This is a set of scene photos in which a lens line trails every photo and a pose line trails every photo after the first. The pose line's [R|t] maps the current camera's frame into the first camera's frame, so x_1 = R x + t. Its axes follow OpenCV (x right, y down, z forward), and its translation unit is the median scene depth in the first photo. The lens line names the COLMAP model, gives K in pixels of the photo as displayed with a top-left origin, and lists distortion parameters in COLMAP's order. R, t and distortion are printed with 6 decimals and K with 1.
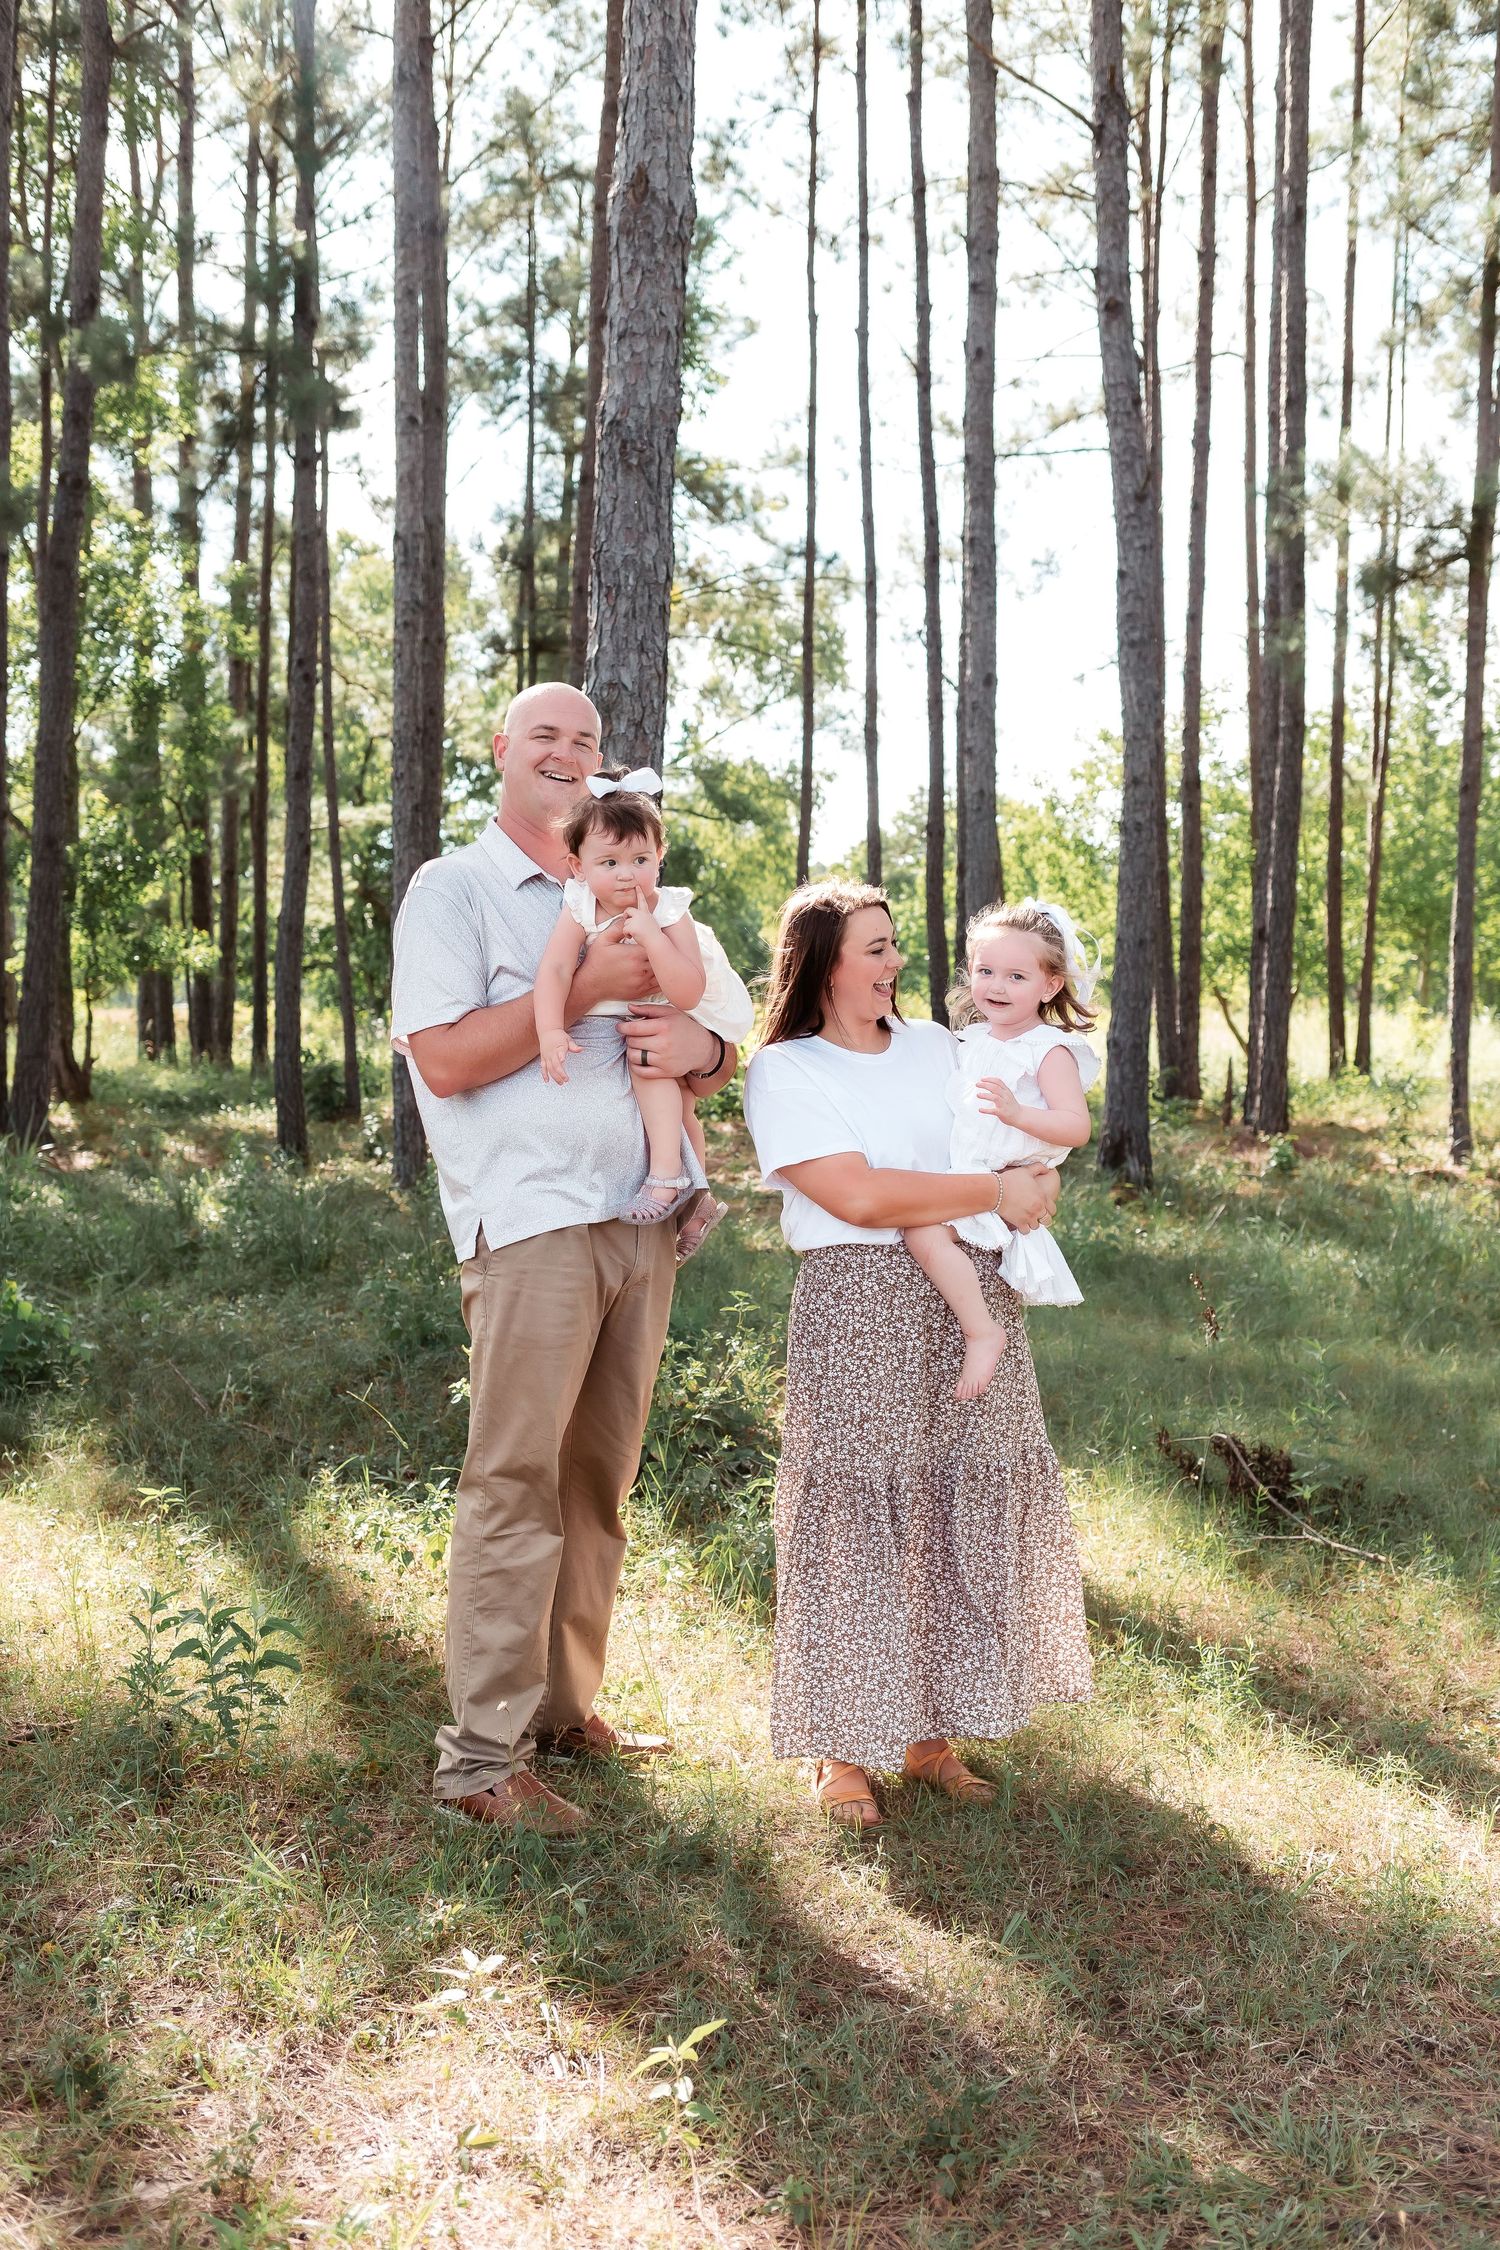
lens RADIAL K [[2366.2, 0, 736.1], [0, 2366.2, 1124.2], [0, 0, 1]] dist [0.022481, 0.004311]
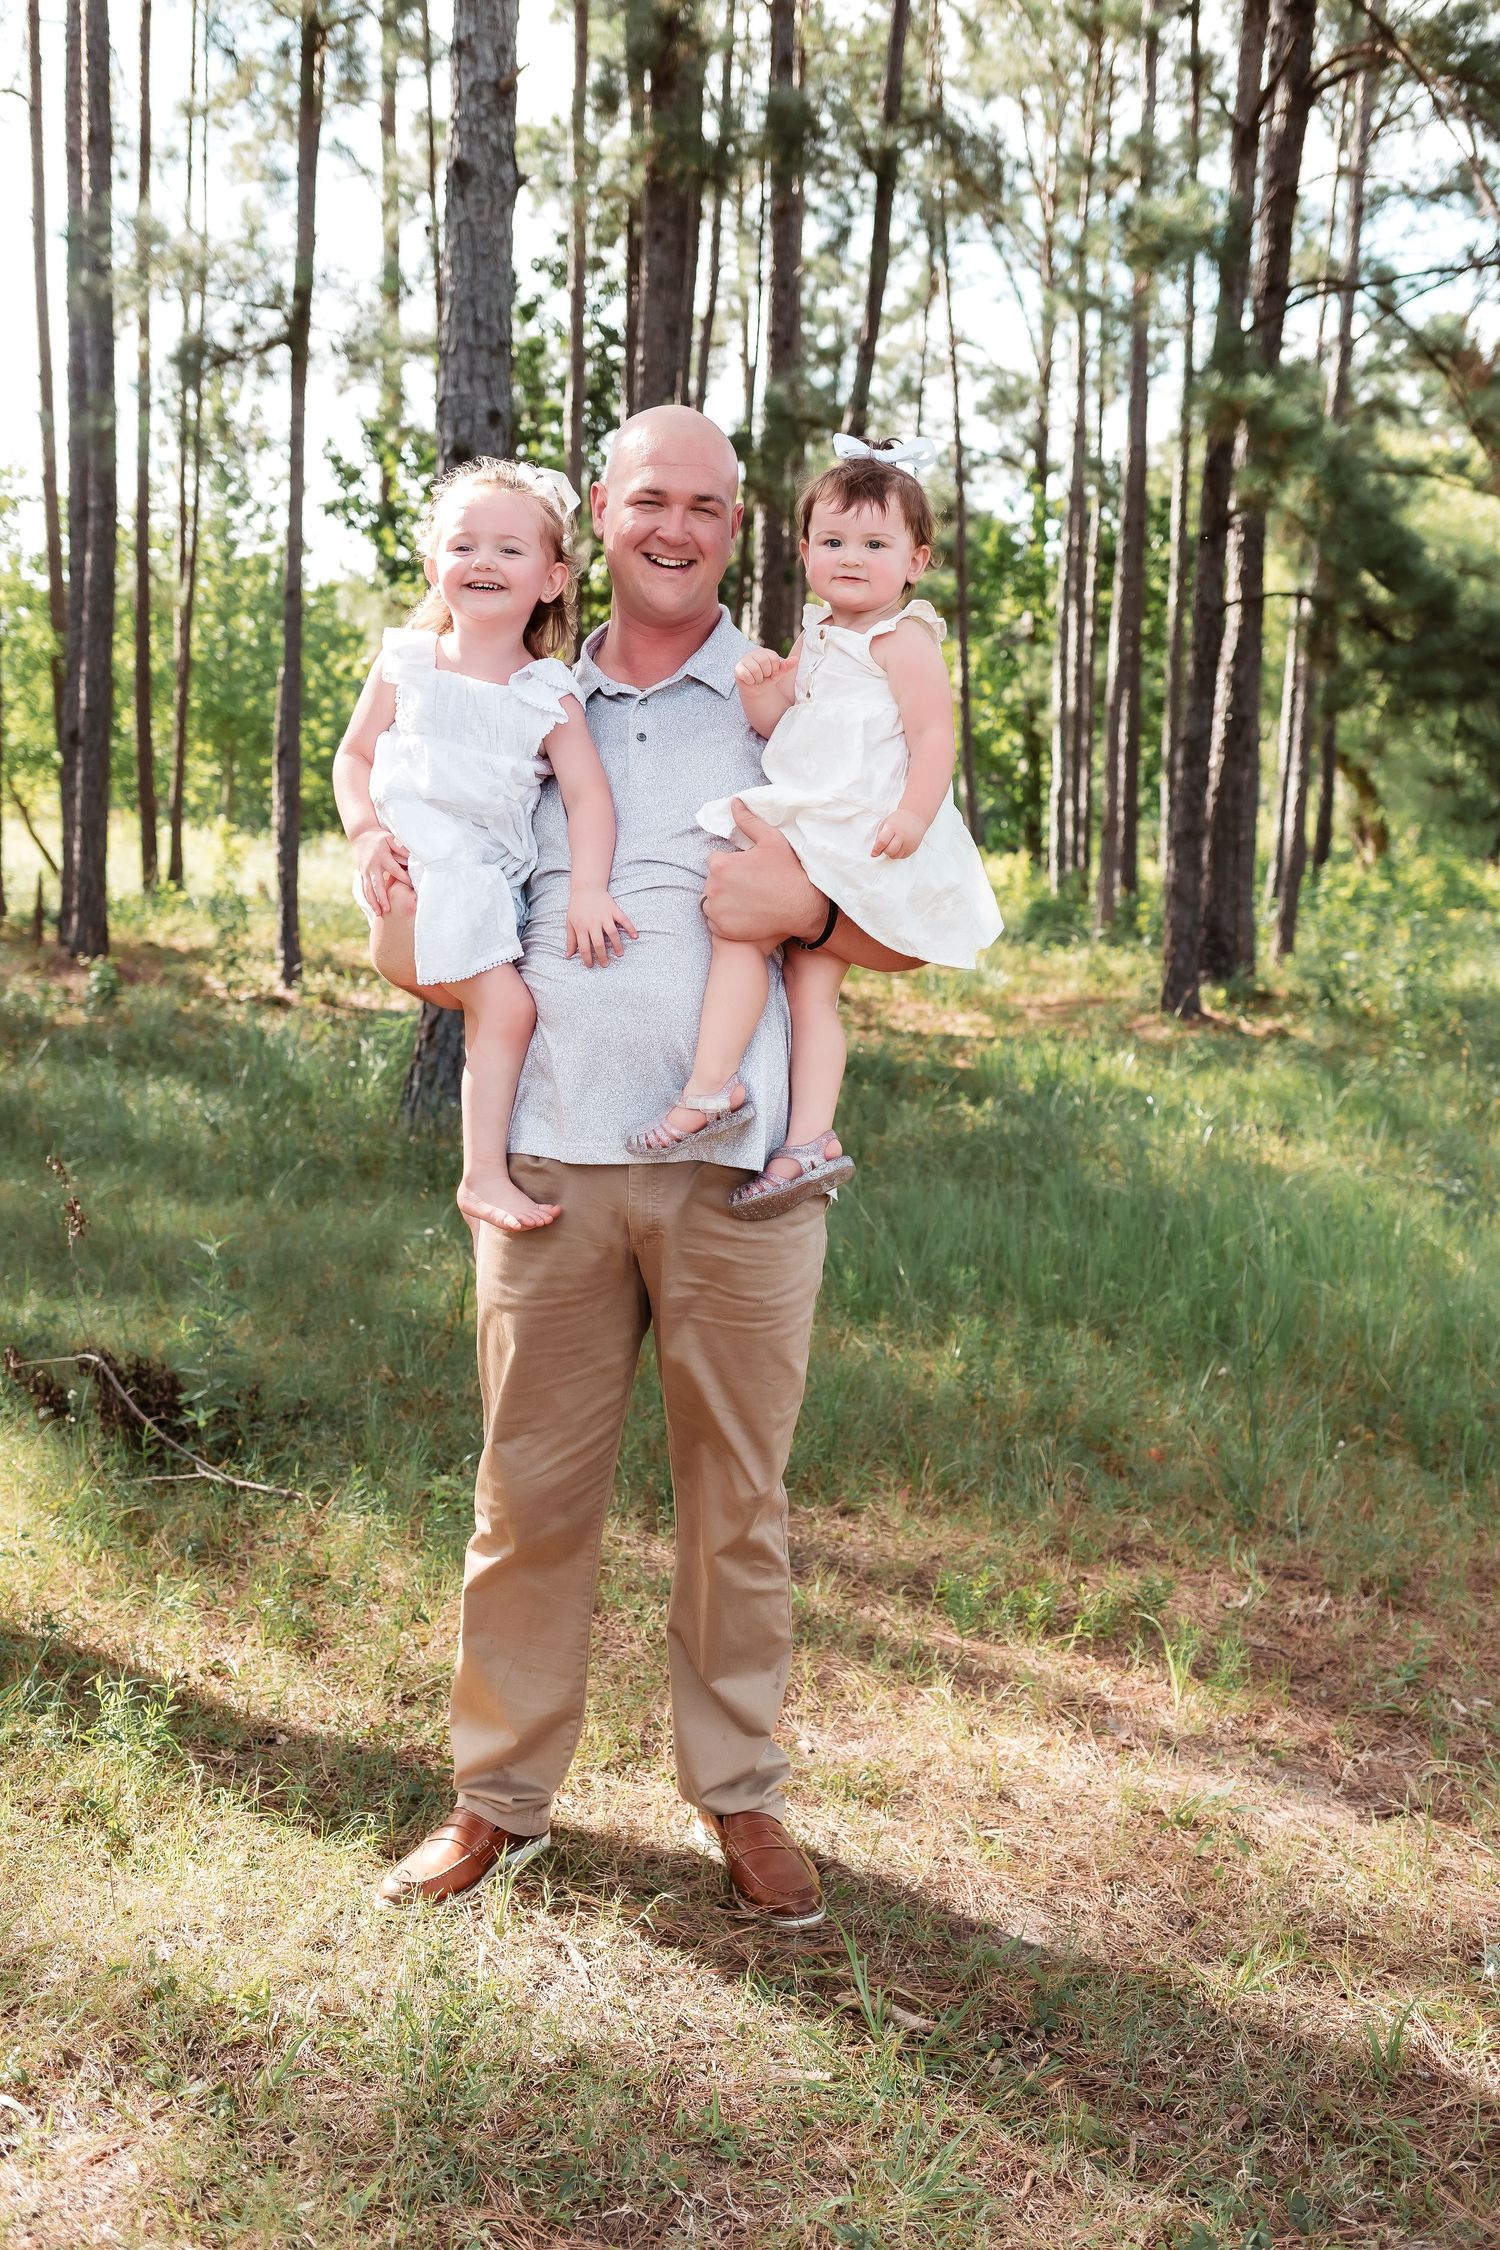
lens RADIAL K [[2175.2, 0, 782.8], [0, 2175.2, 1123.8], [0, 0, 1]] dist [0.002524, -0.002154]
pose [[0.853567, -0.040181, 0.519431, 0.011732], [-0.006167, 0.996172, 0.087193, -0.005573], [-0.520946, -0.077629, 0.850052, 0.117655]]
